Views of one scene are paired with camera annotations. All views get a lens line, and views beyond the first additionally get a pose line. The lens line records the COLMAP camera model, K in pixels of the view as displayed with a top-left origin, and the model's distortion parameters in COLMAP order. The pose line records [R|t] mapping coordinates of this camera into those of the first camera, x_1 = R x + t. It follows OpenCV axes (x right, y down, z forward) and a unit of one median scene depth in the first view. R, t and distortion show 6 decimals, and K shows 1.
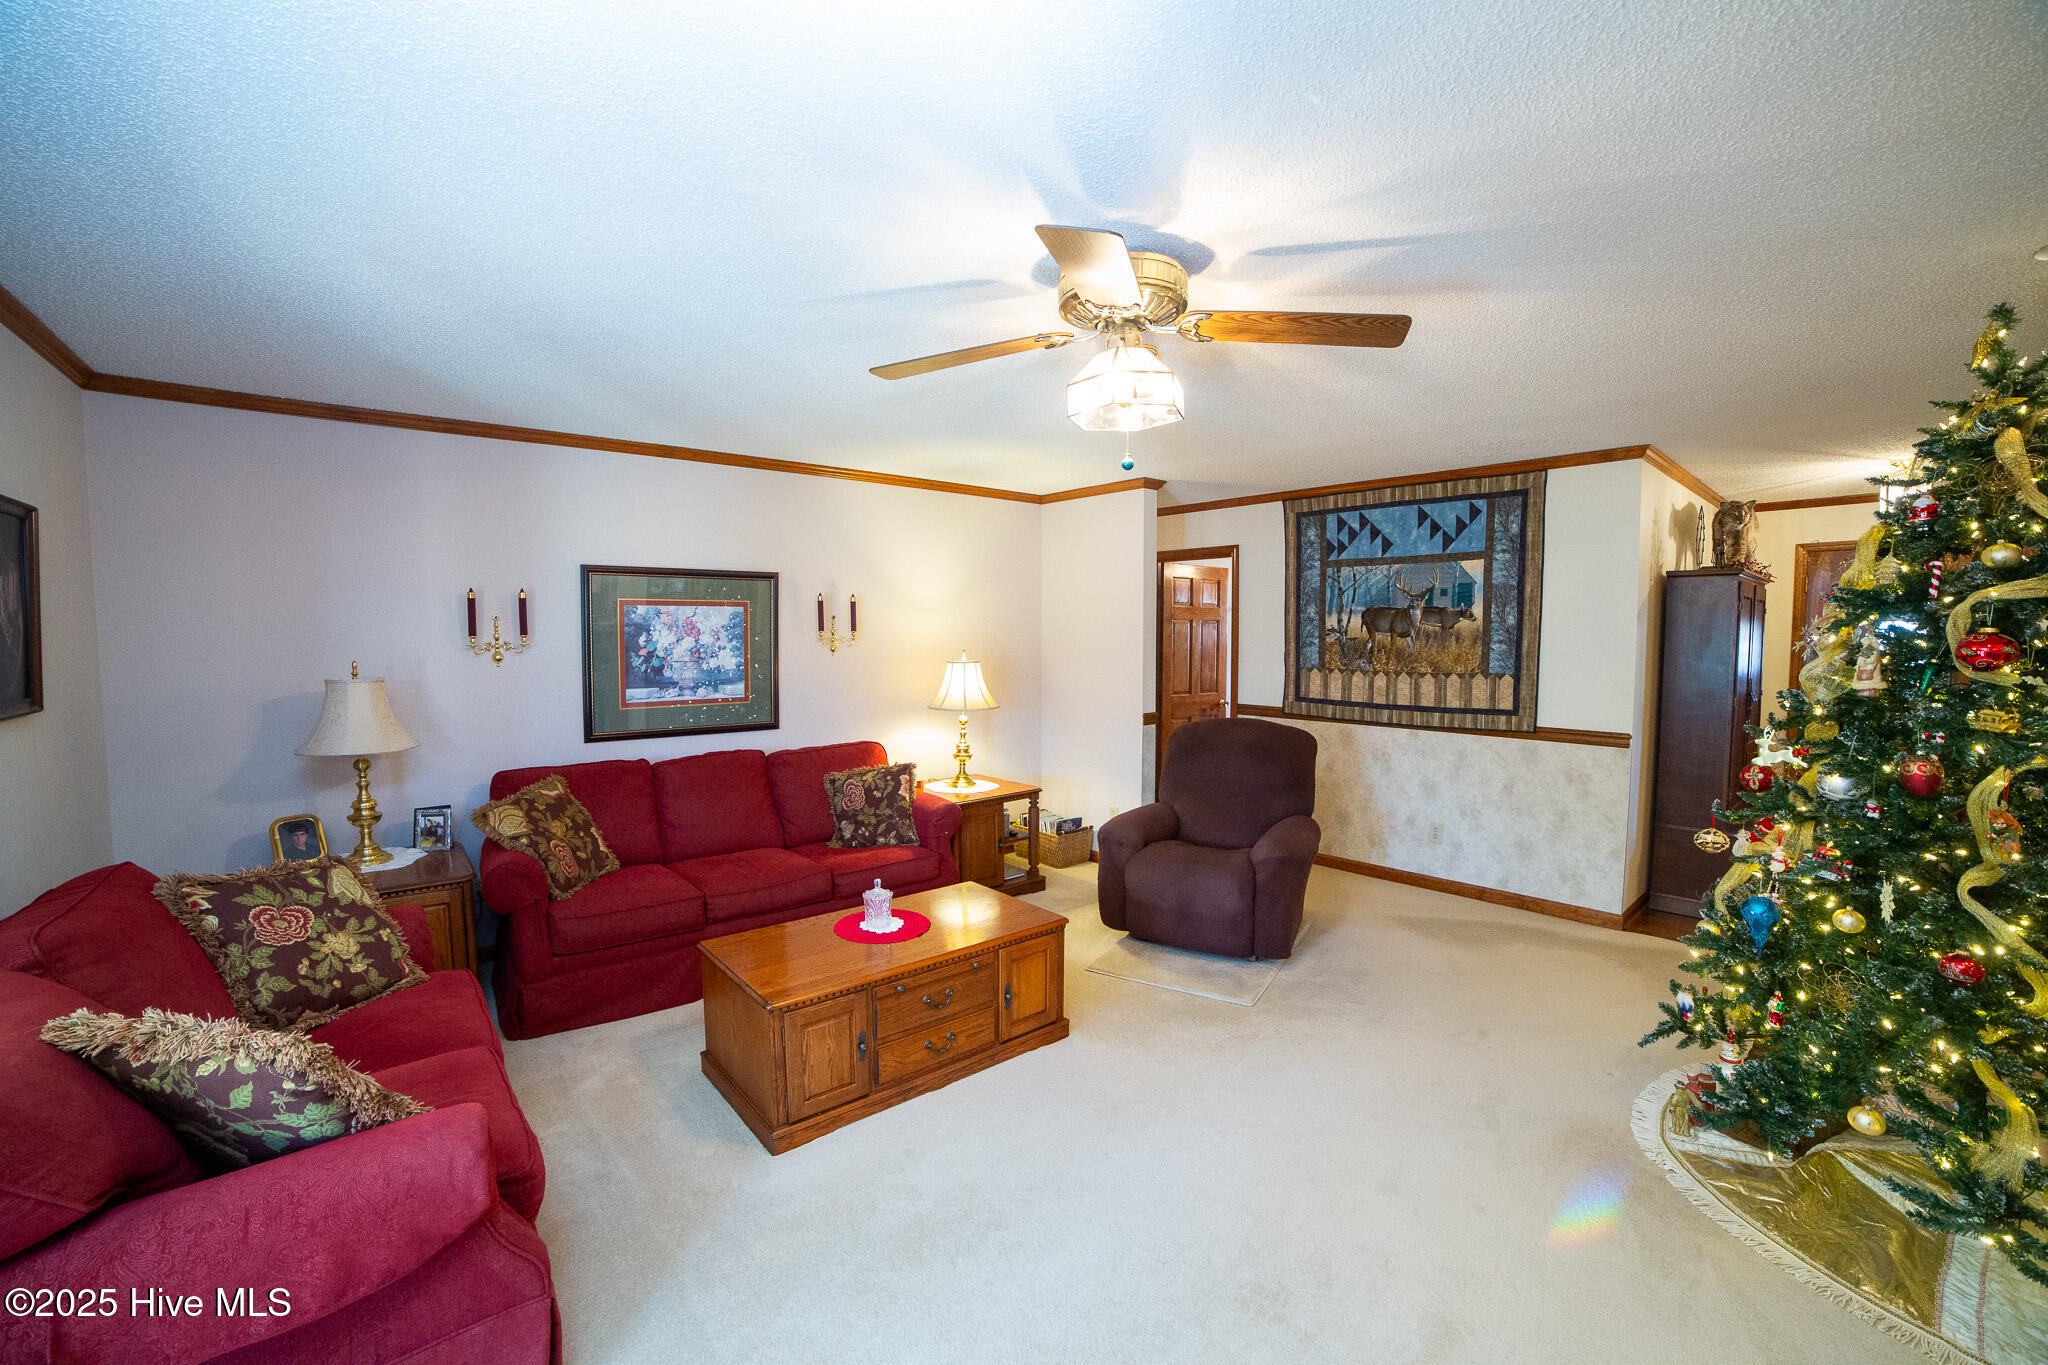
lens RADIAL K [[827.2, 0, 1014.2], [0, 827.2, 680.0], [0, 0, 1]] dist [-0.110330, 0.038824]
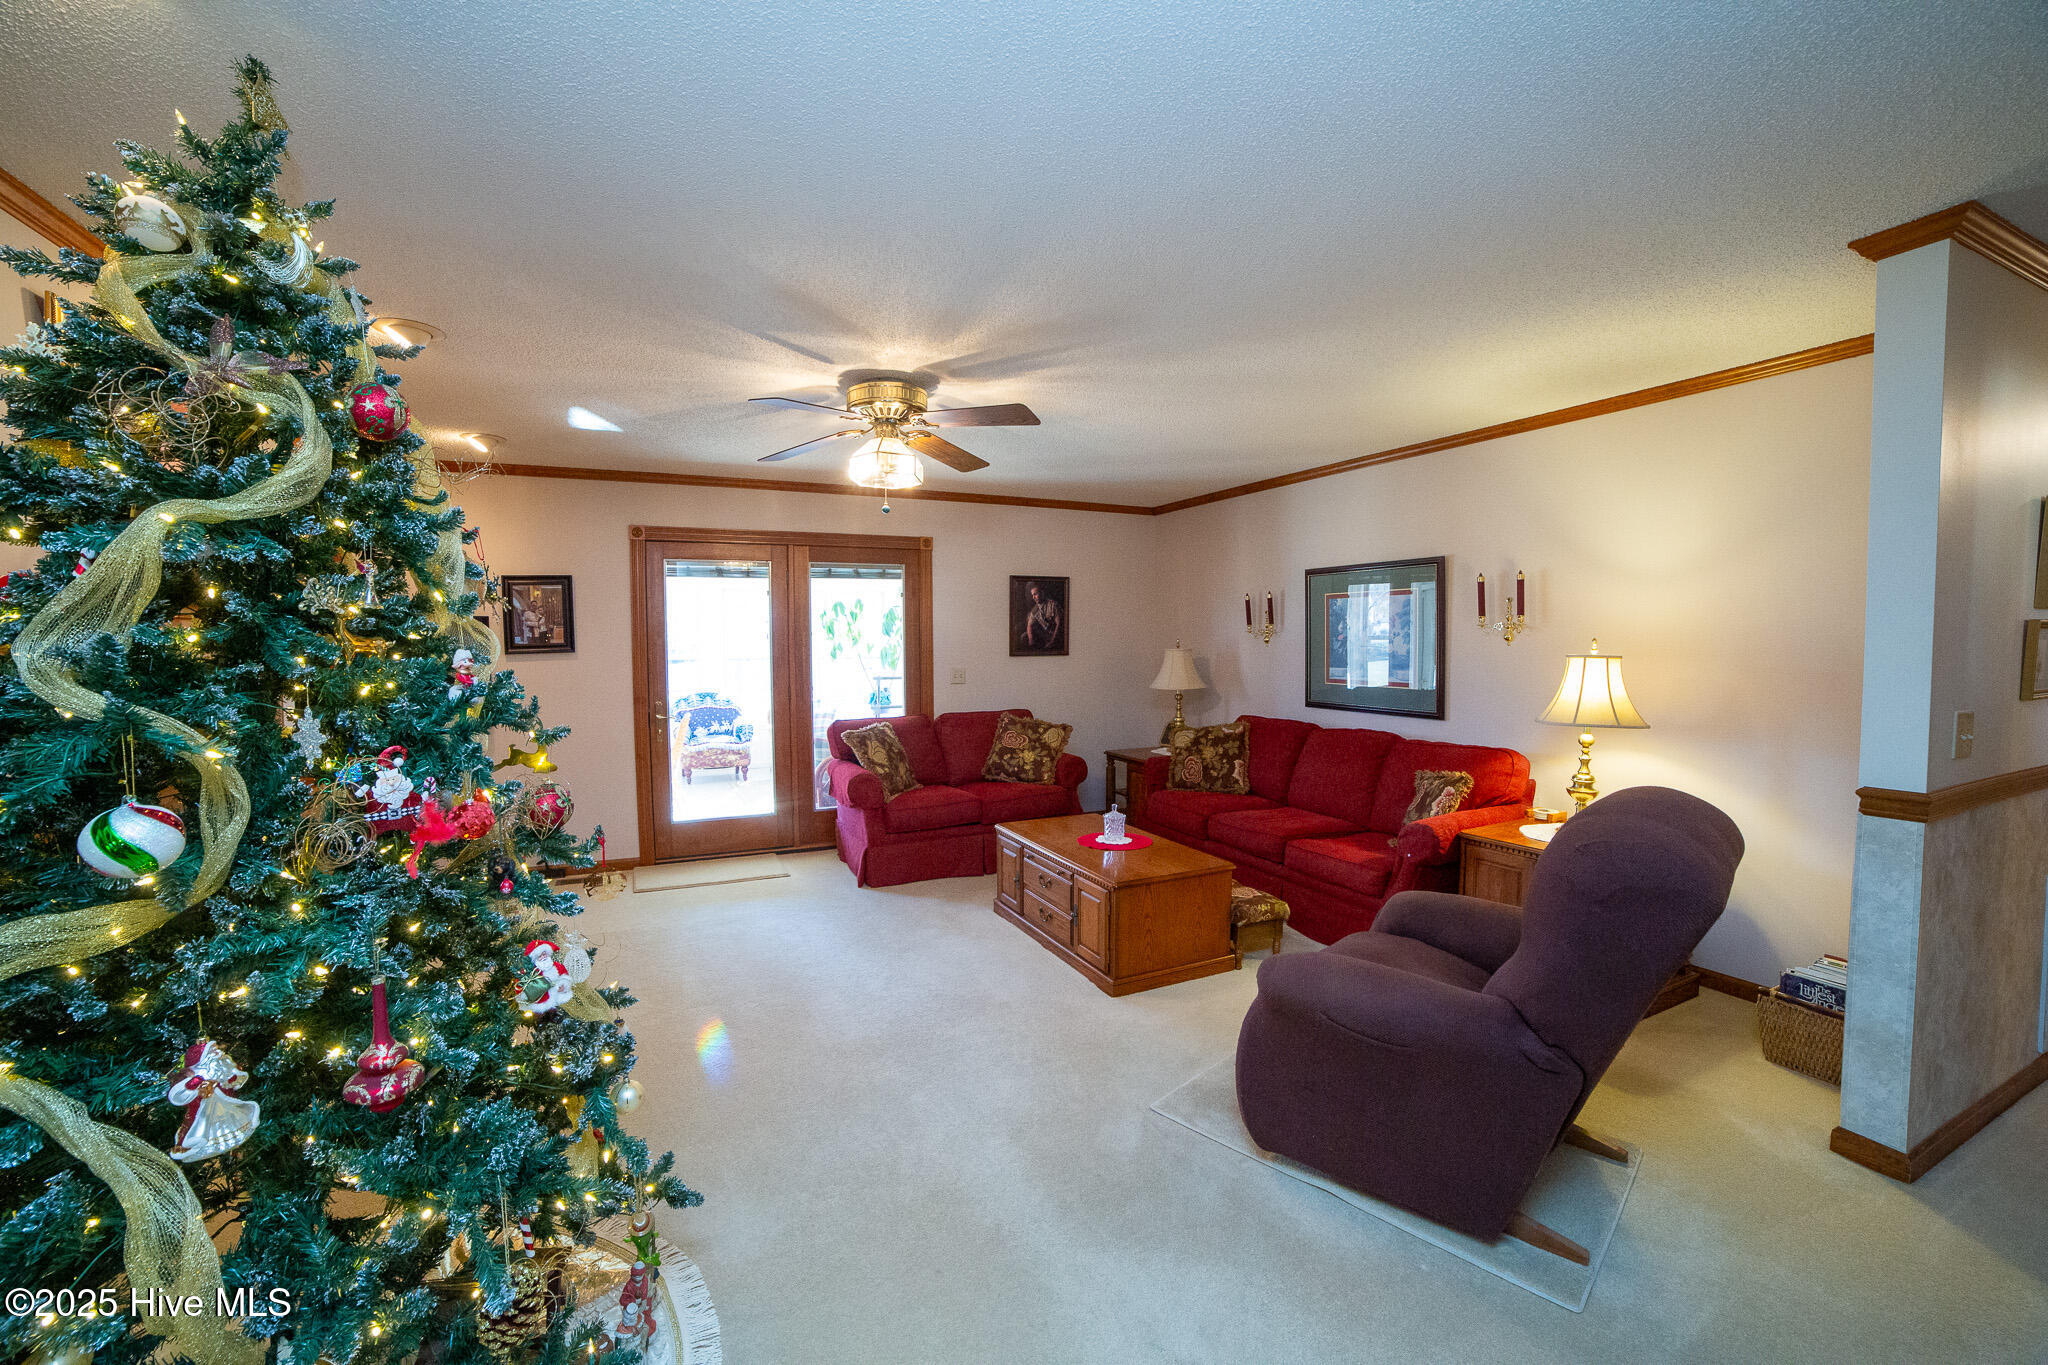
lens RADIAL K [[827.2, 0, 1014.2], [0, 827.2, 680.0], [0, 0, 1]] dist [-0.110330, 0.038824]
pose [[-0.254131, 0.047748, -0.965990, 0.852399], [-0.053263, 0.996574, 0.063272, -0.022387], [0.965702, 0.067531, -0.250717, 0.863786]]
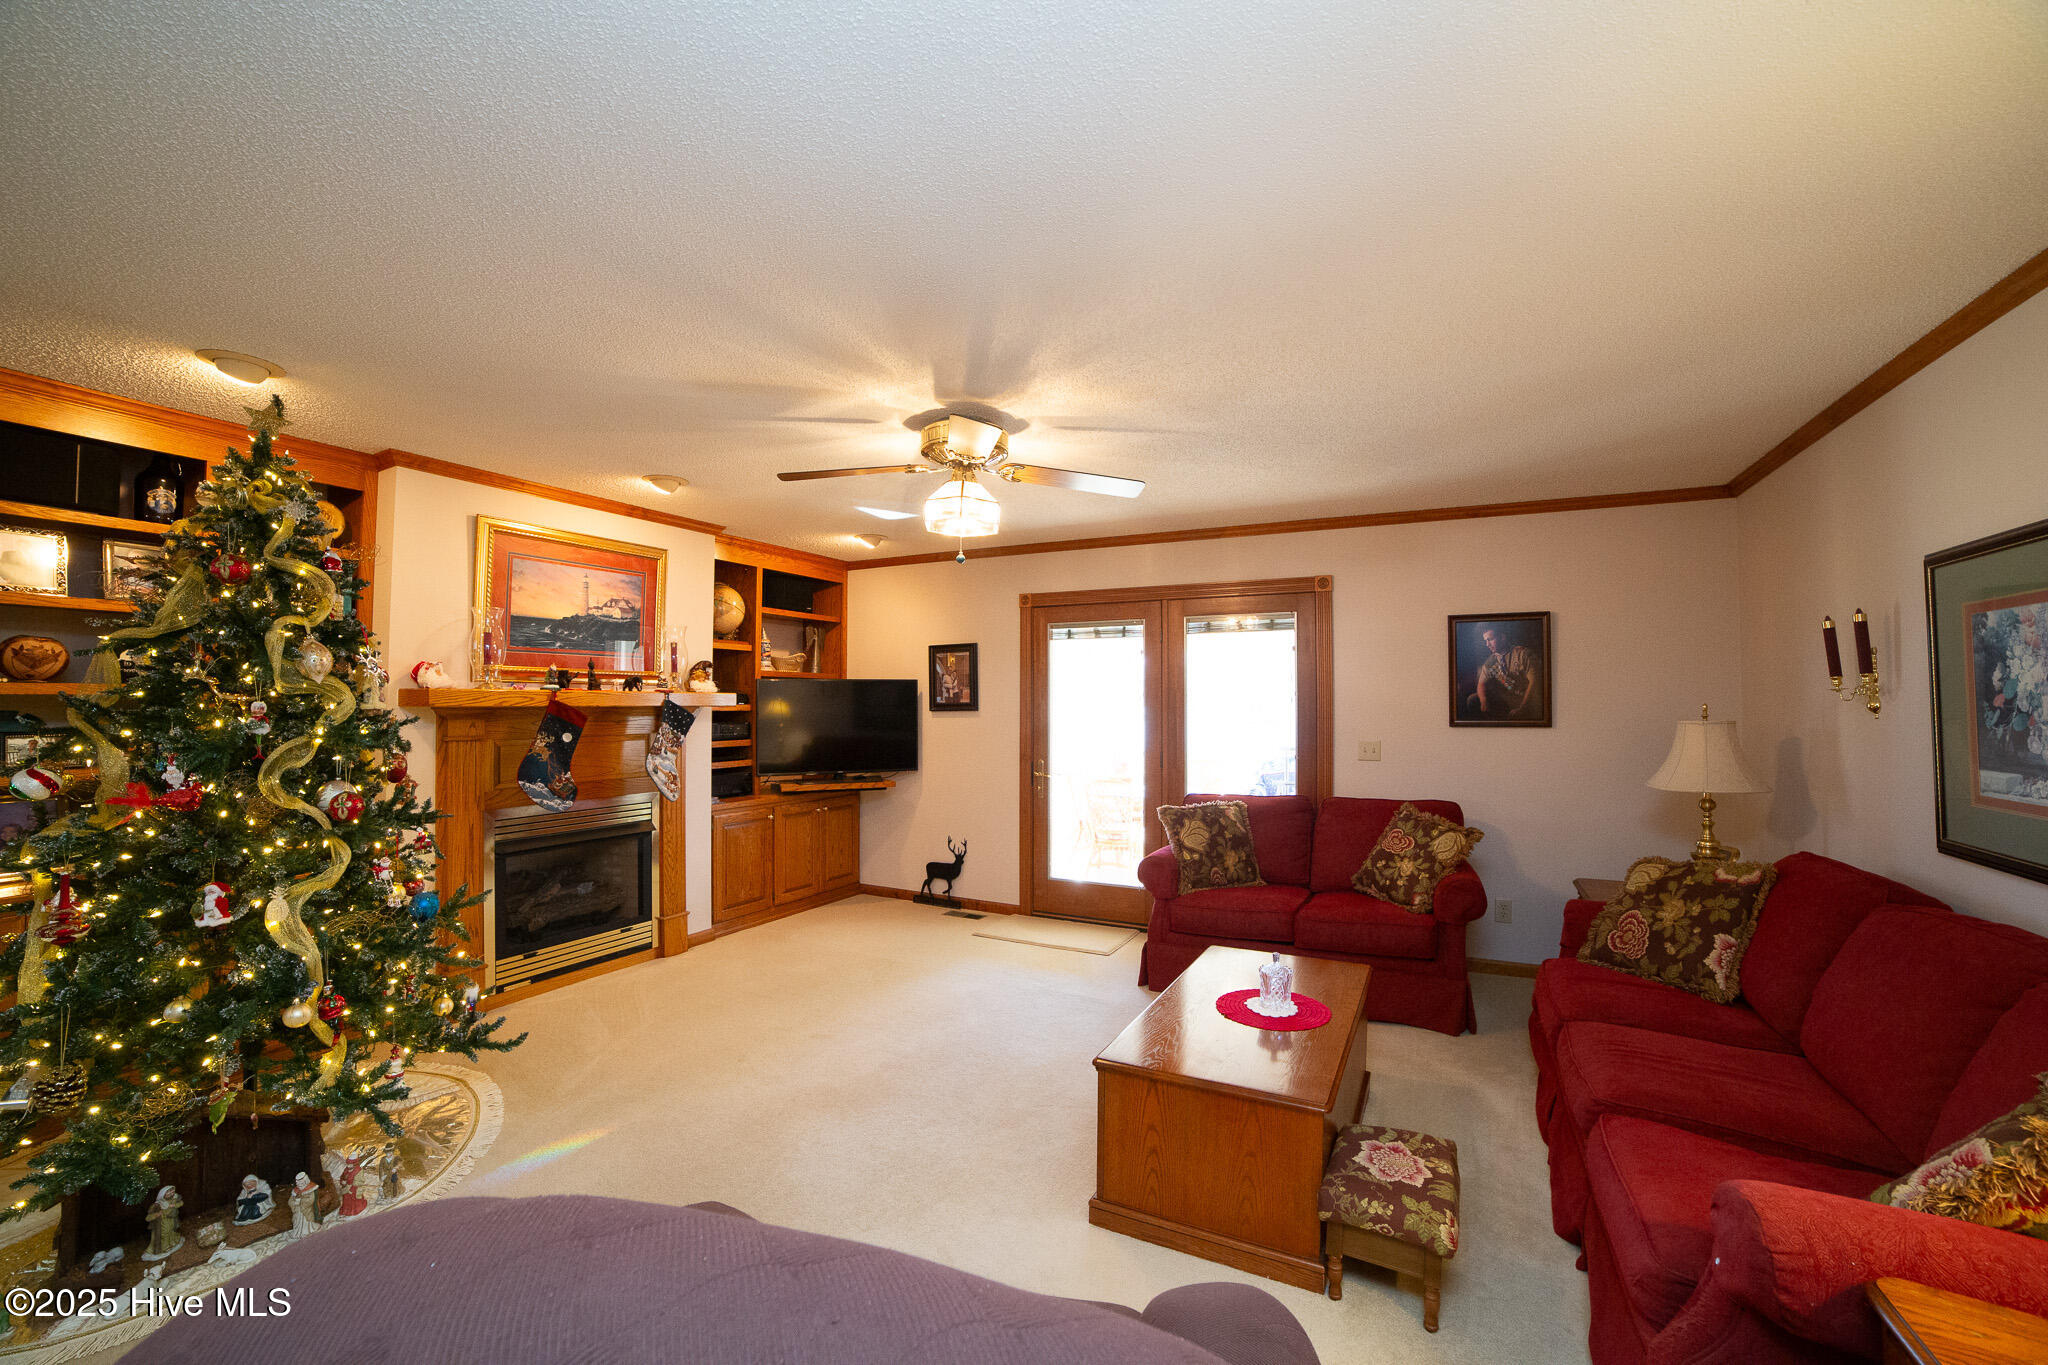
lens RADIAL K [[827.2, 0, 1014.2], [0, 827.2, 680.0], [0, 0, 1]] dist [-0.110330, 0.038824]
pose [[-0.927617, -0.014126, -0.373266, 0.309730], [-0.026419, 0.999263, 0.027840, -0.045894], [0.372598, 0.035686, -0.927306, 1.250153]]
